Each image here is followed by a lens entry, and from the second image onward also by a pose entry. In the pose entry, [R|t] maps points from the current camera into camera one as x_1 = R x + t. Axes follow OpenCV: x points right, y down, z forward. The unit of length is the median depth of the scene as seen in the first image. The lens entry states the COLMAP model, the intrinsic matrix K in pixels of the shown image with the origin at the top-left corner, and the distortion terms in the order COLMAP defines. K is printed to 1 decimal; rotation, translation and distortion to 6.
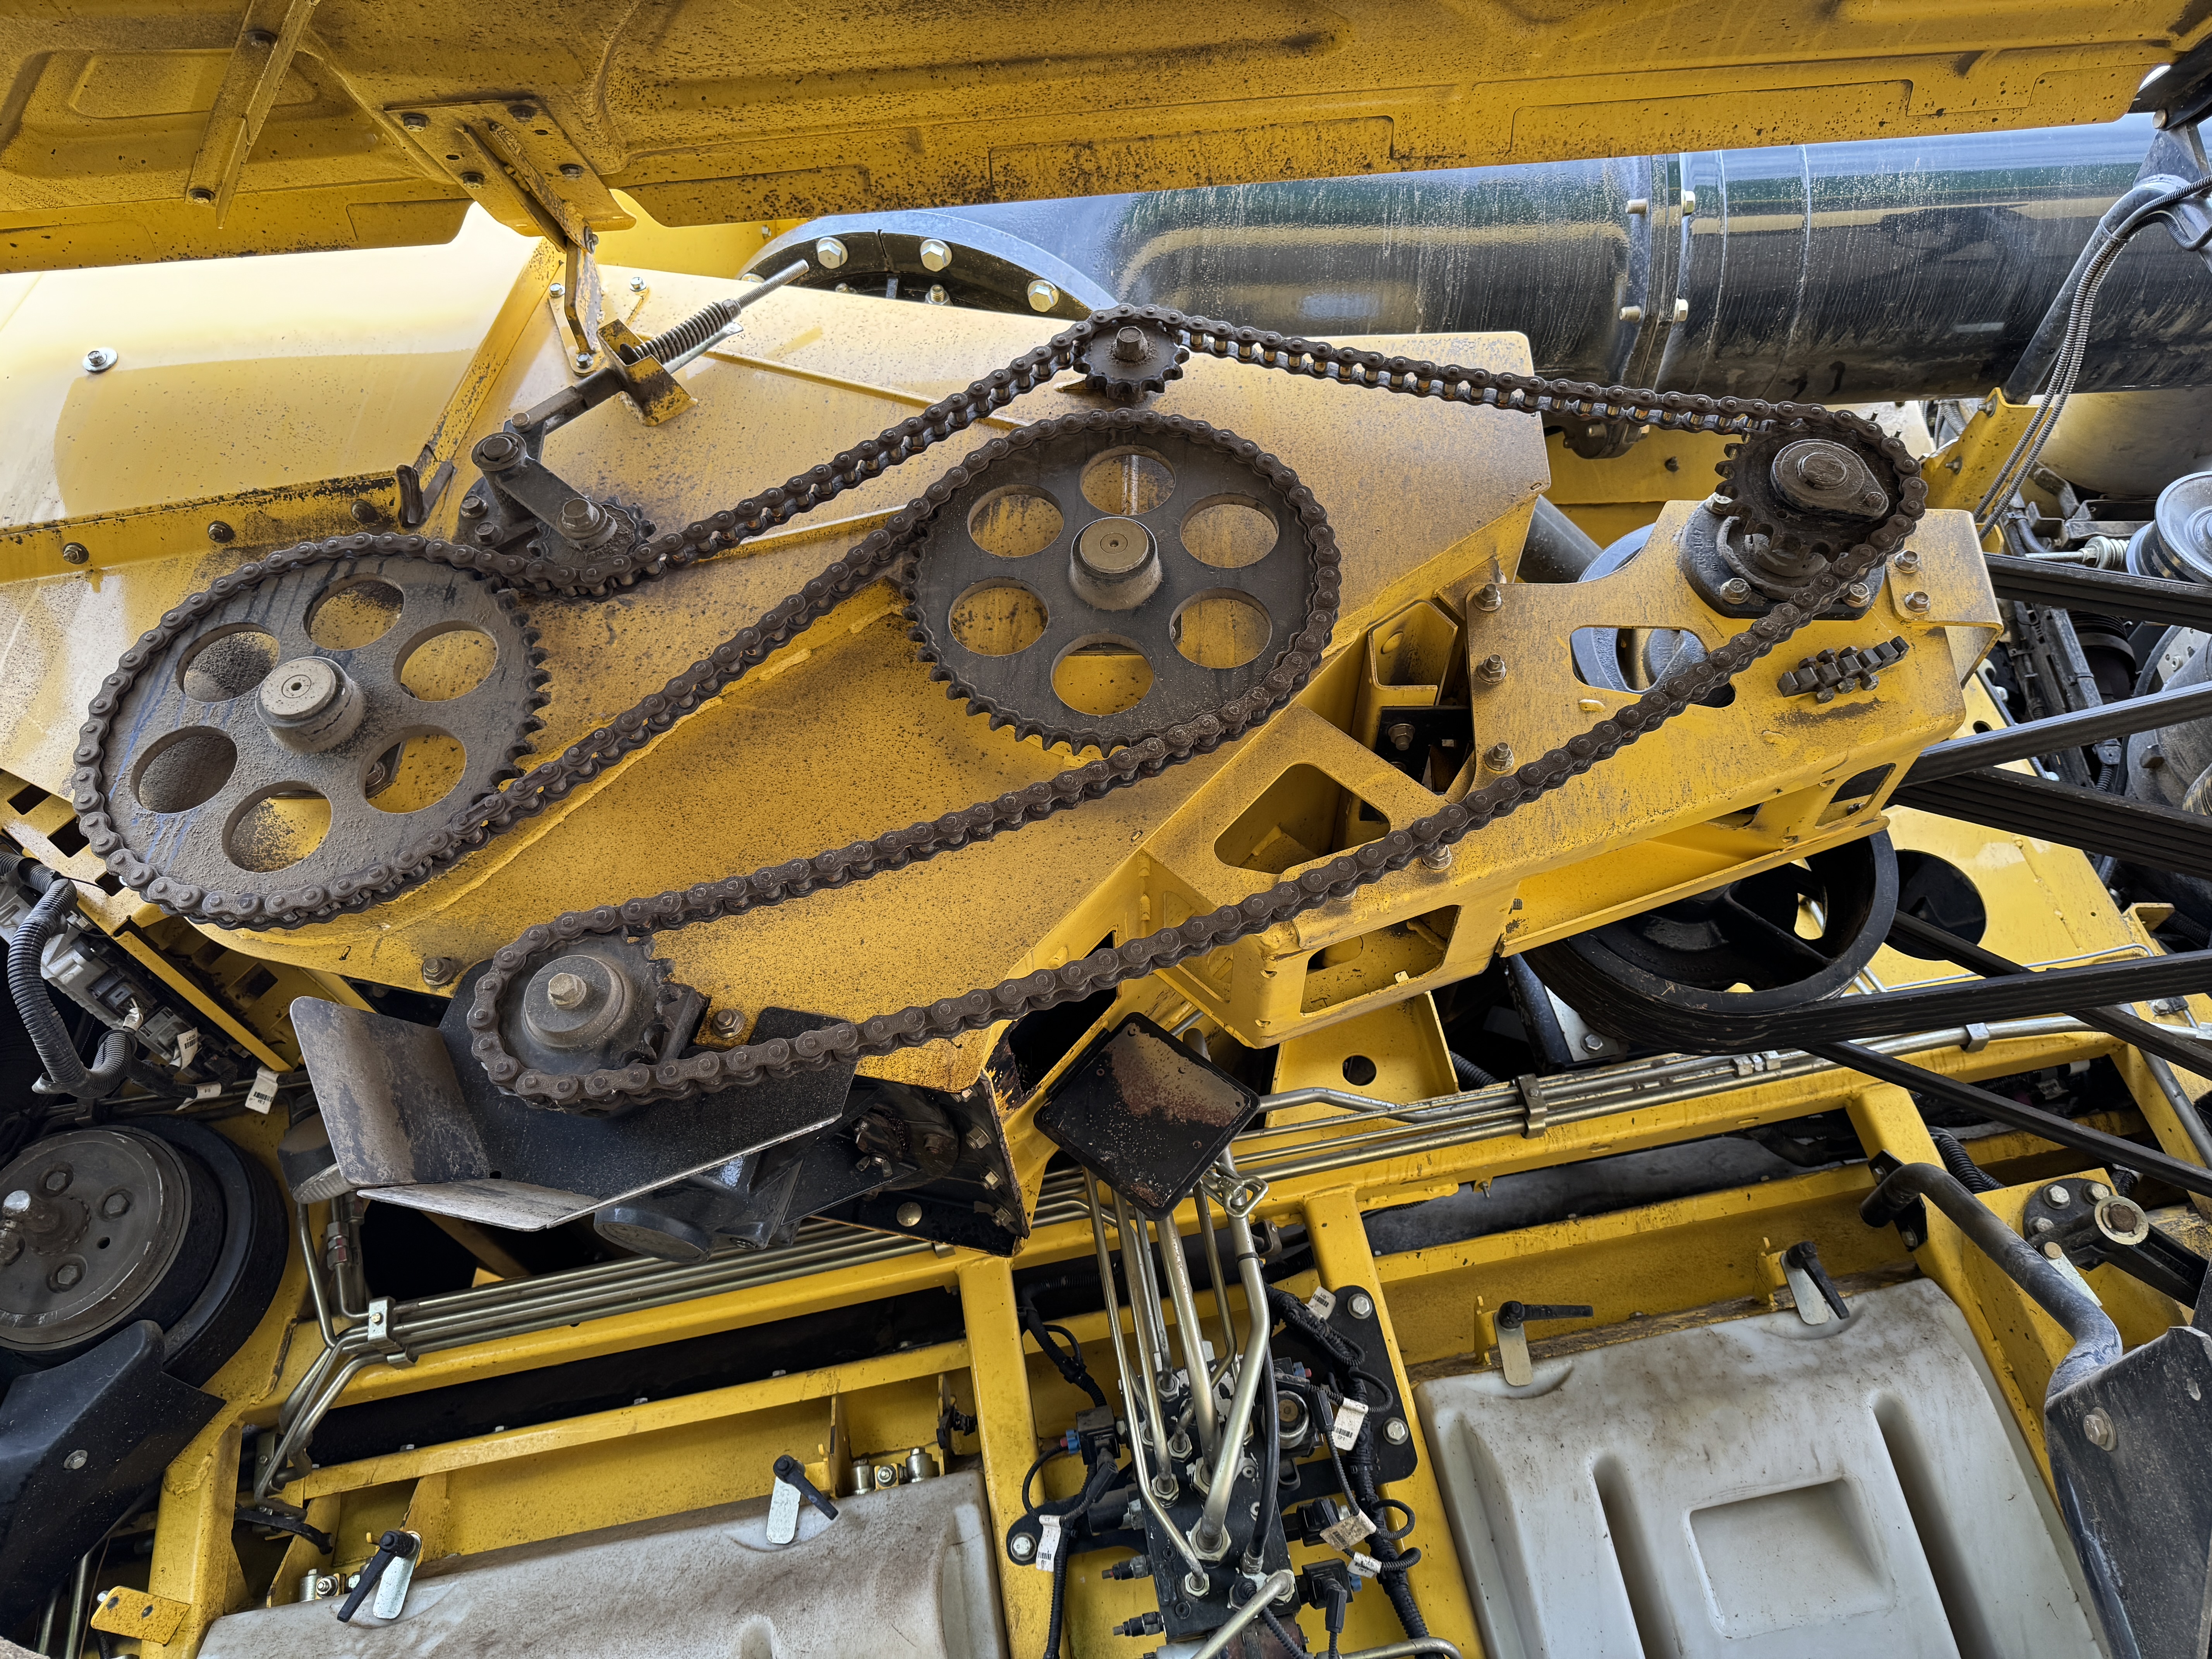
lens RADIAL K [[1578.6, 0, 1106.0], [0, 1578.6, 829.5], [0, 0, 1]] dist [0.009839, -0.012105]
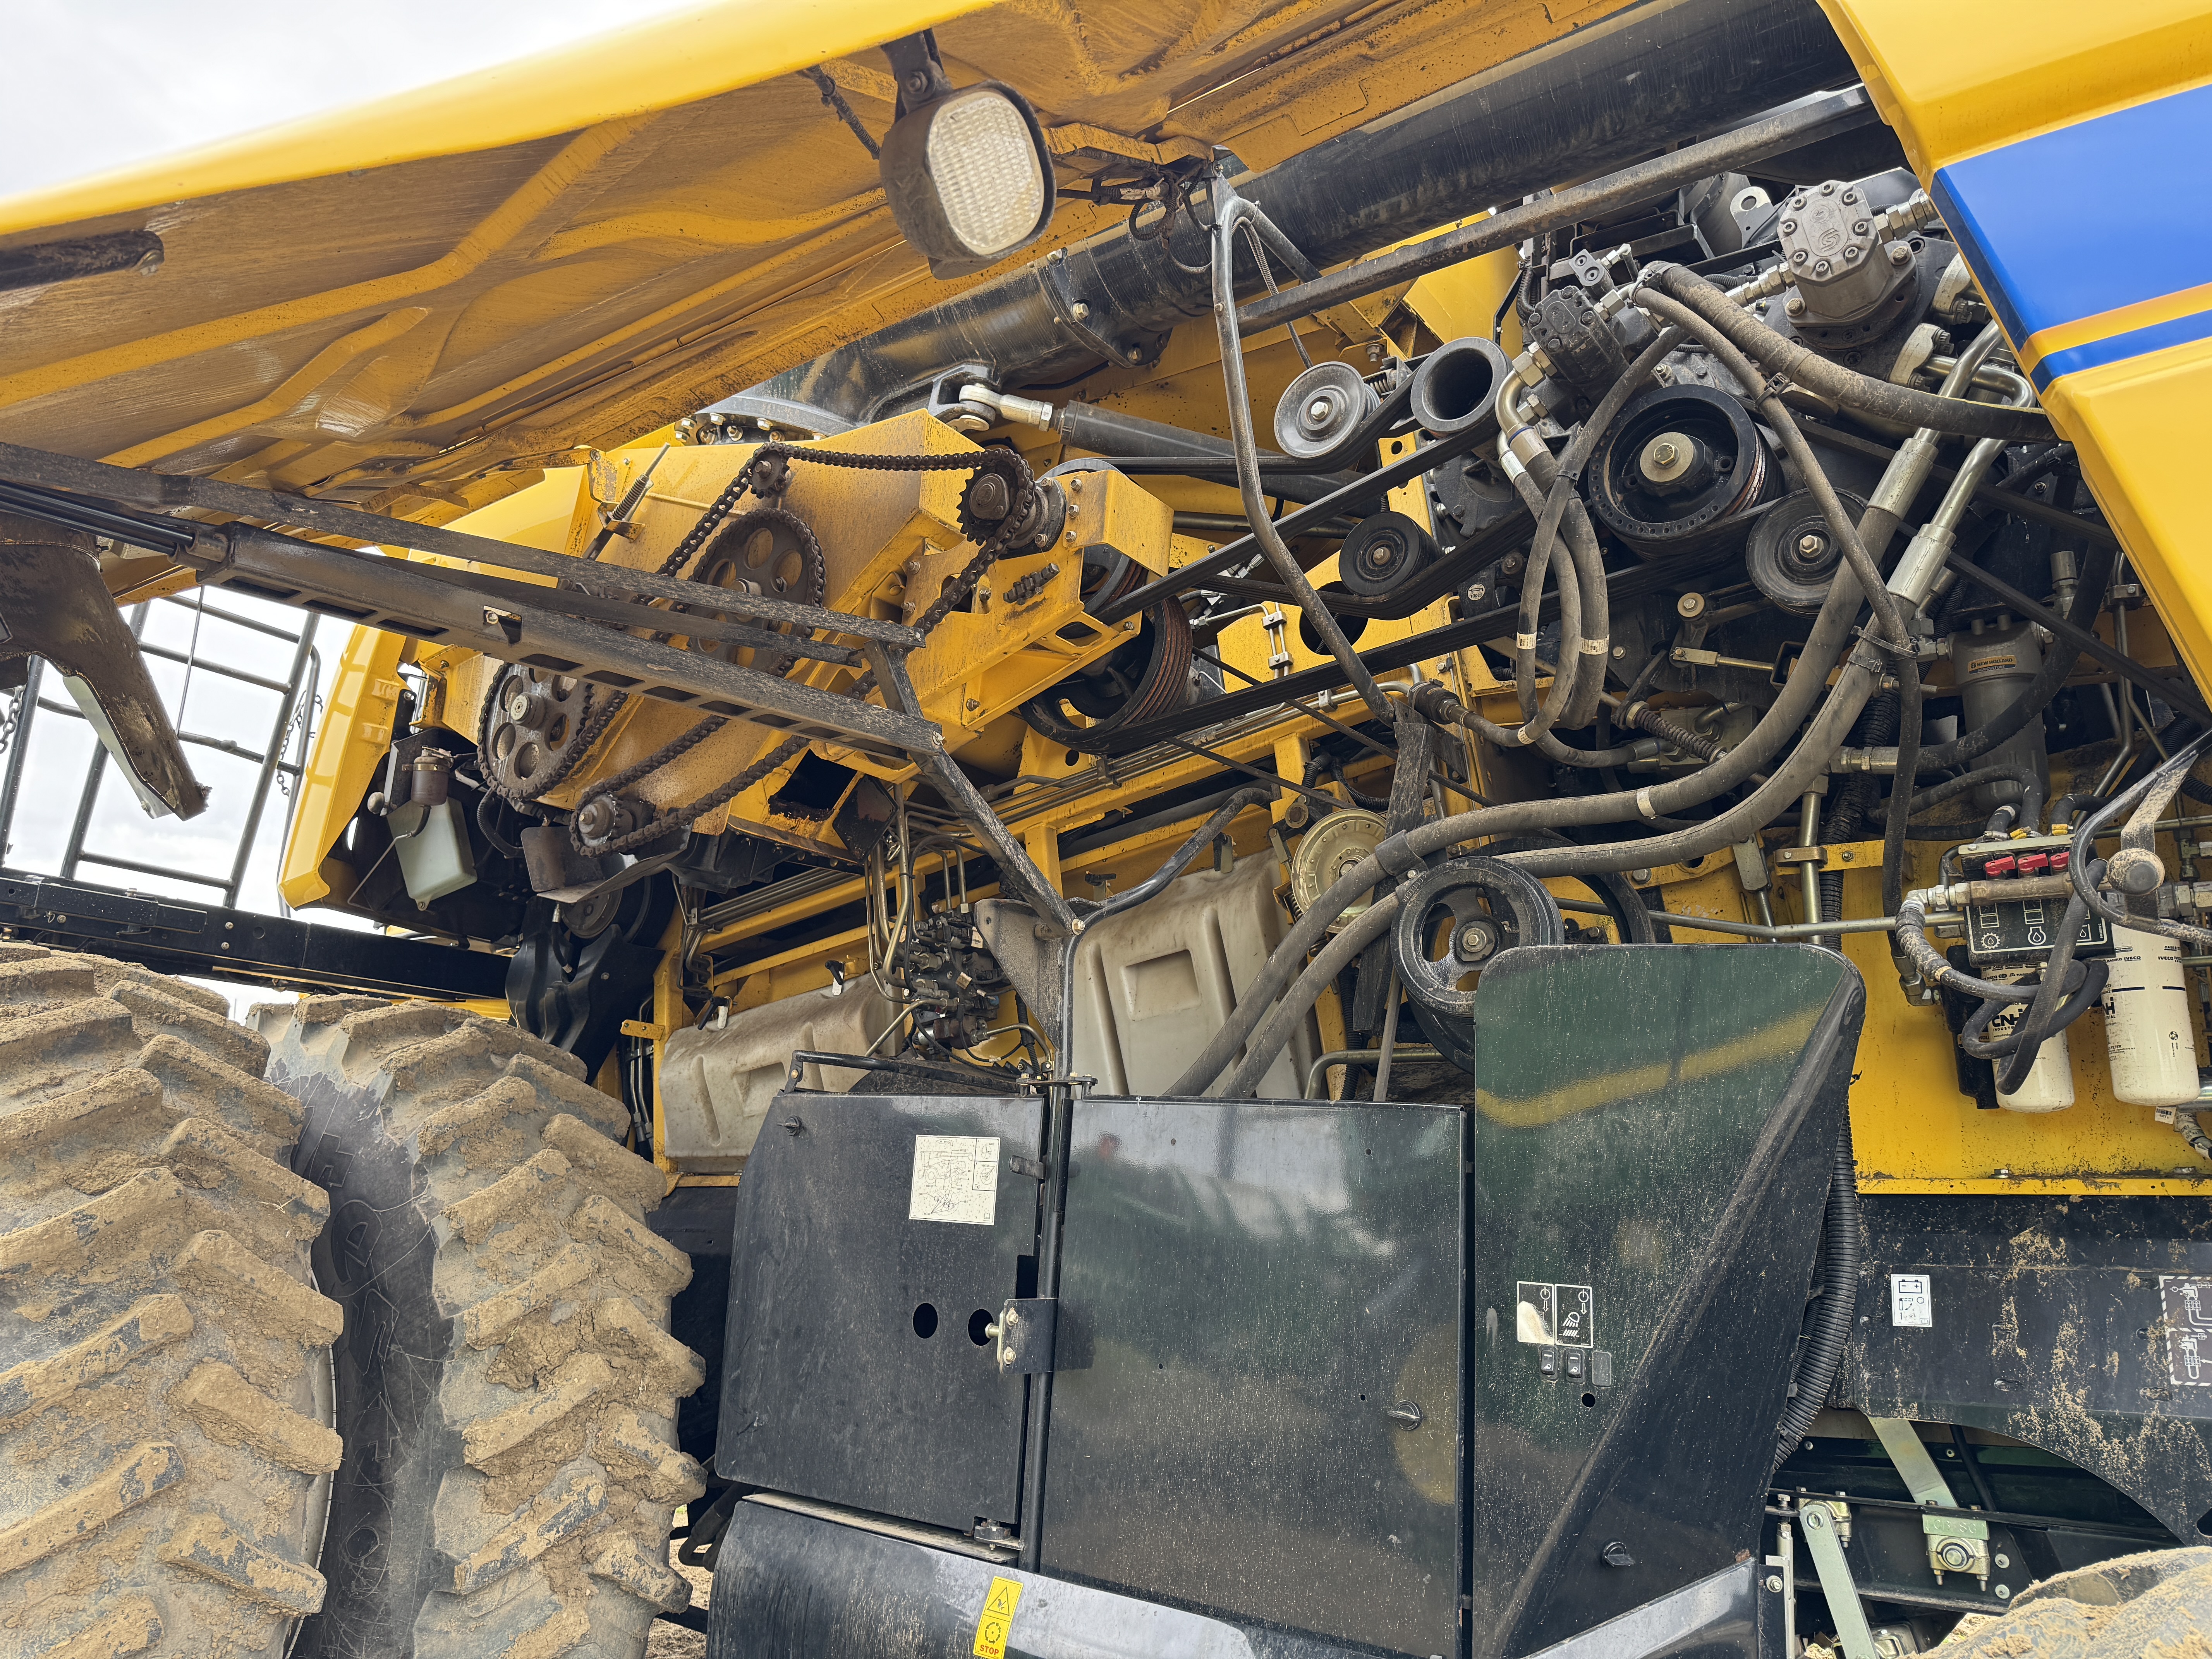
lens RADIAL K [[1578.6, 0, 1106.0], [0, 1578.6, 829.5], [0, 0, 1]] dist [0.009839, -0.012105]
pose [[0.851334, -0.085283, -0.517646, 1.353335], [0.232347, 0.945945, 0.226278, -0.207240], [0.470367, -0.312912, 0.825131, -0.642200]]
